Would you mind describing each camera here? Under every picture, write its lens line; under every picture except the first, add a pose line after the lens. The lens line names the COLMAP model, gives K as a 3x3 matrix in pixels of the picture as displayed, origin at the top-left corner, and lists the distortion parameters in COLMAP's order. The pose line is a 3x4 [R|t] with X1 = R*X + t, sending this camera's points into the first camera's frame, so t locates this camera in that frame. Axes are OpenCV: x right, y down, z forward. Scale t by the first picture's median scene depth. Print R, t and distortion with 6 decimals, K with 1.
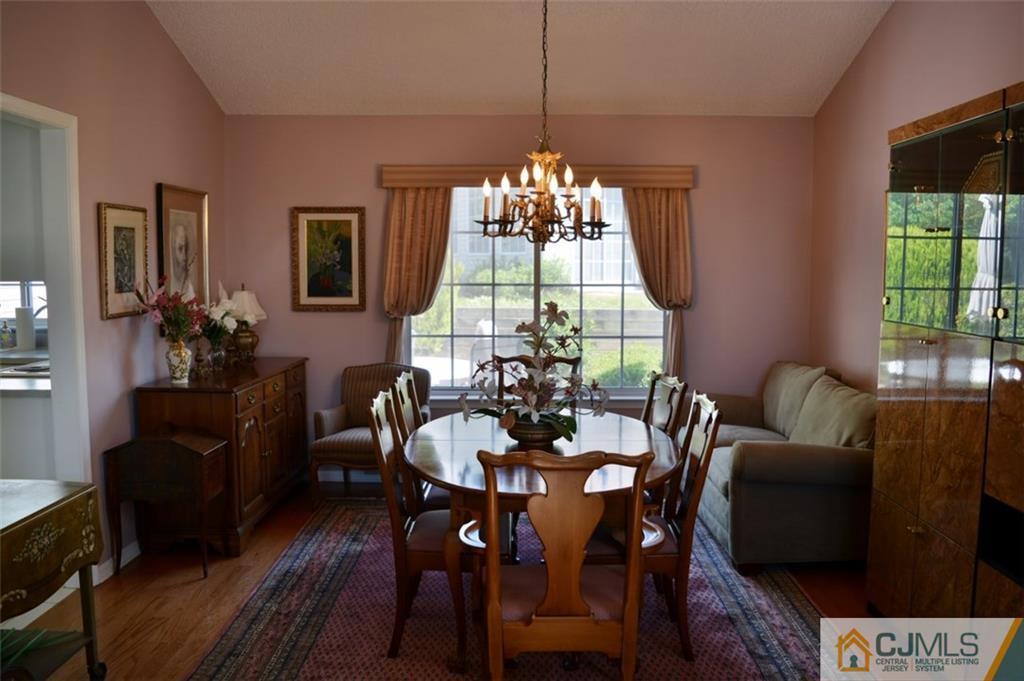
lens RADIAL K [[821.0, 0, 512.6], [0, 821.0, 340.9], [0, 0, 1]] dist [-0.090944, 0.002544]
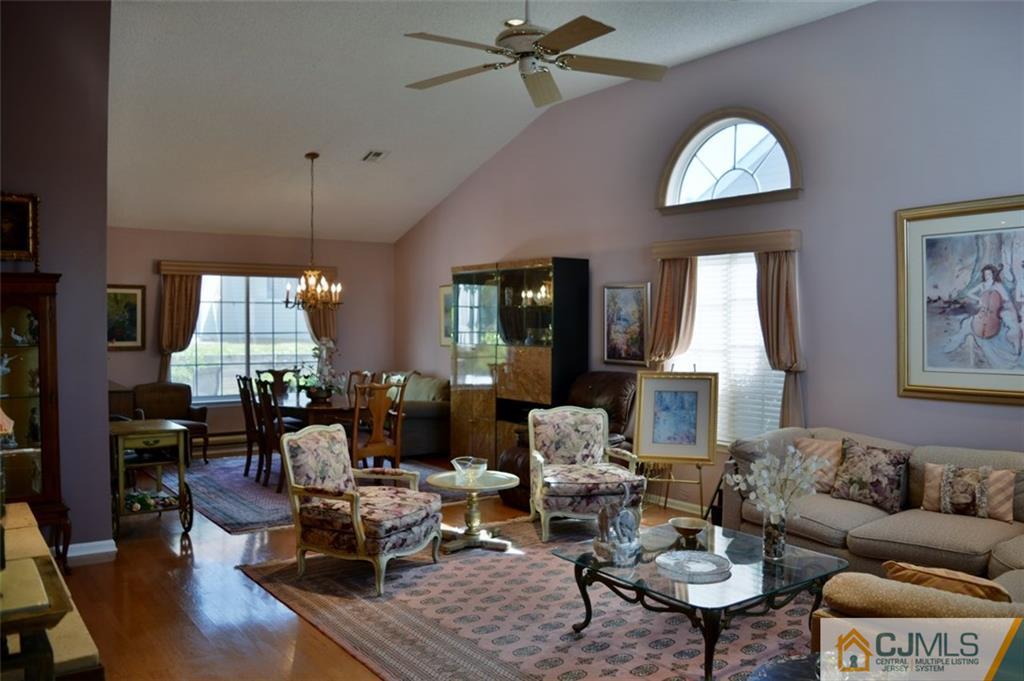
lens RADIAL K [[821.0, 0, 512.4], [0, 821.0, 337.7], [0, 0, 1]] dist [-0.090944, 0.002544]
pose [[0.806484, -0.012316, 0.591127, -0.546369], [0.053846, 0.997158, -0.052688, 0.062748], [-0.588798, 0.074322, 0.804856, -0.710569]]
